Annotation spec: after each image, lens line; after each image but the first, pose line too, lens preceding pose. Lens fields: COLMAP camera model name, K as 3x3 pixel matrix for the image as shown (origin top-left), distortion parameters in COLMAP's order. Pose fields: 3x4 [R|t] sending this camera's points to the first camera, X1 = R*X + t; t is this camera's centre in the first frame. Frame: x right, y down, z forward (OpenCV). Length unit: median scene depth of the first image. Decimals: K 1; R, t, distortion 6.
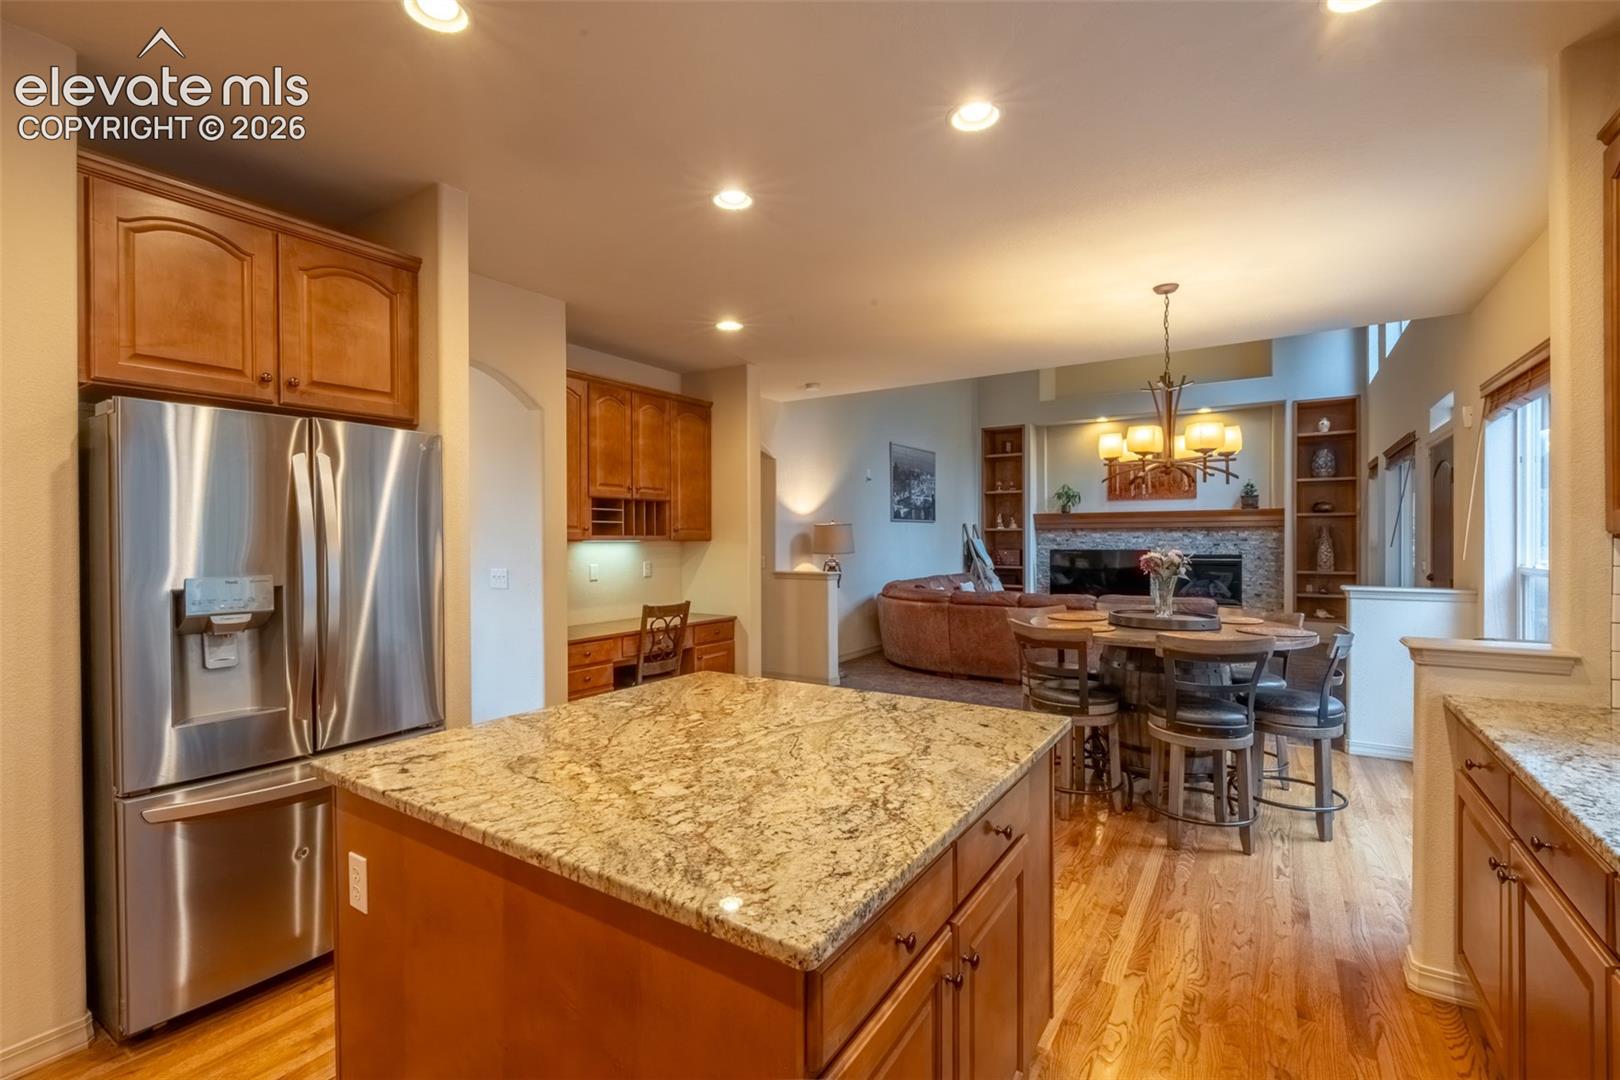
lens RADIAL K [[715.9, 0, 801.8], [0, 715.9, 540.2], [0, 0, 1]] dist [-0.011350, 0.003519]
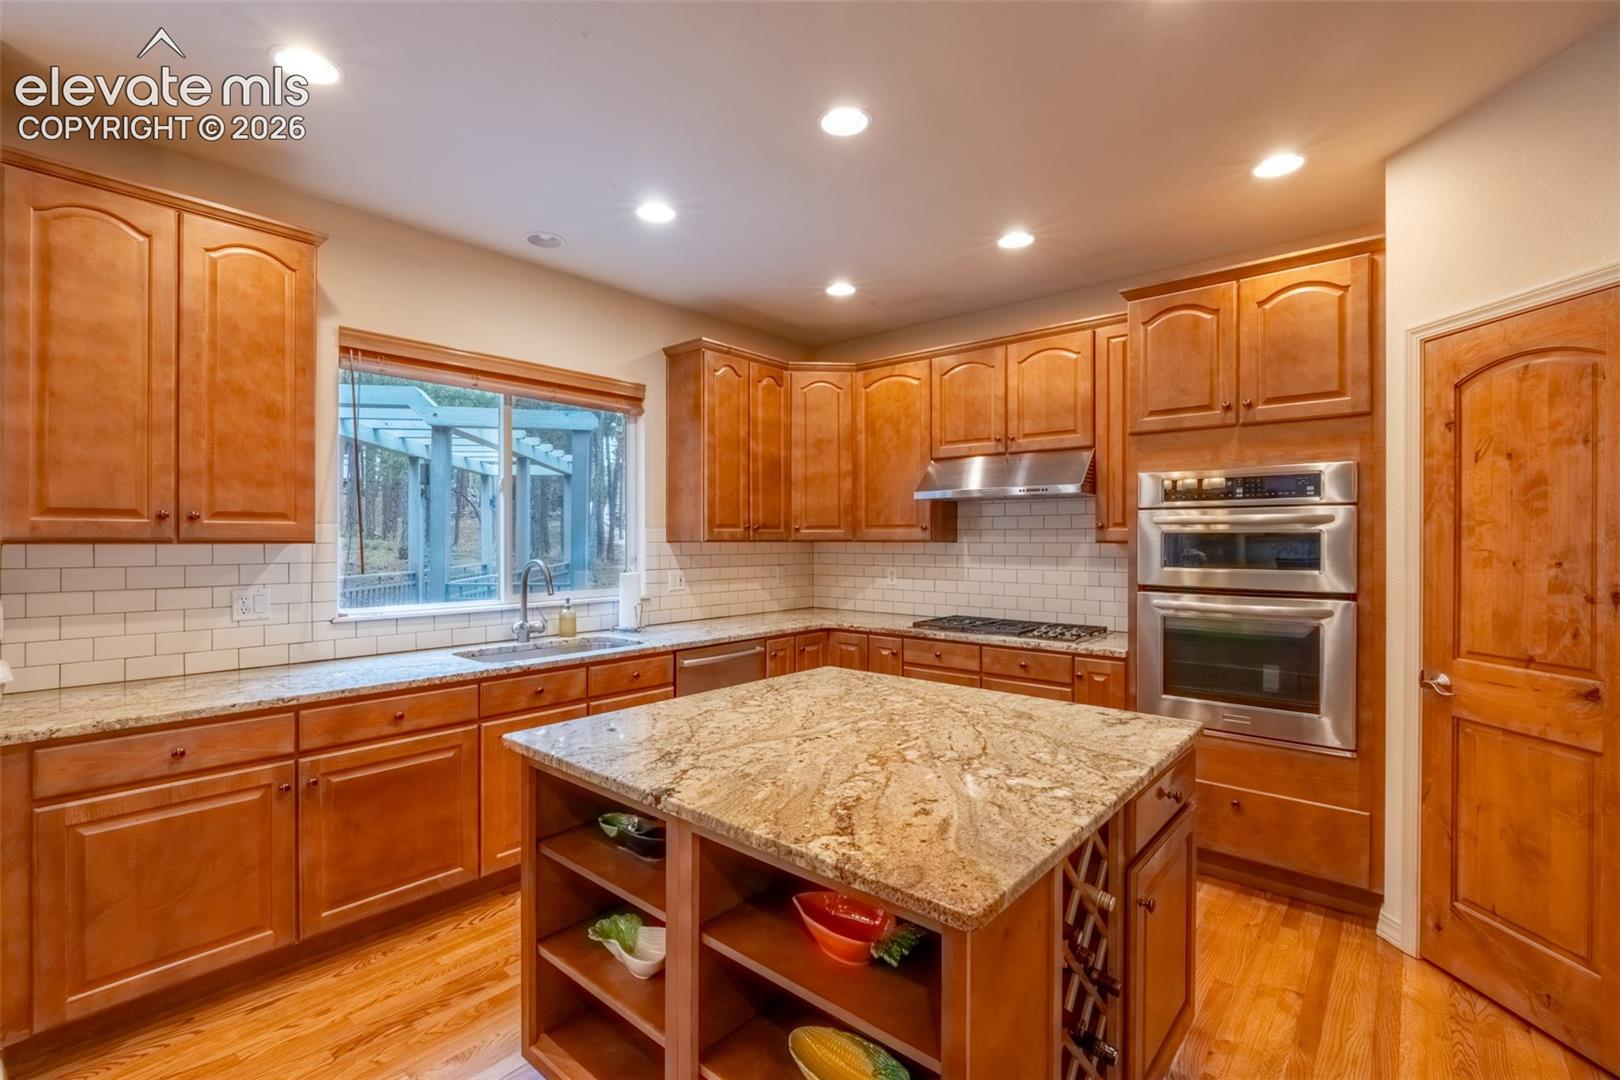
lens RADIAL K [[715.9, 0, 800.7], [0, 715.9, 541.1], [0, 0, 1]] dist [-0.011350, 0.003519]
pose [[-0.990989, 0.003568, 0.133895, -0.026681], [0.004159, 0.999983, 0.004132, -0.001514], [-0.133878, 0.004652, -0.990987, 0.369335]]
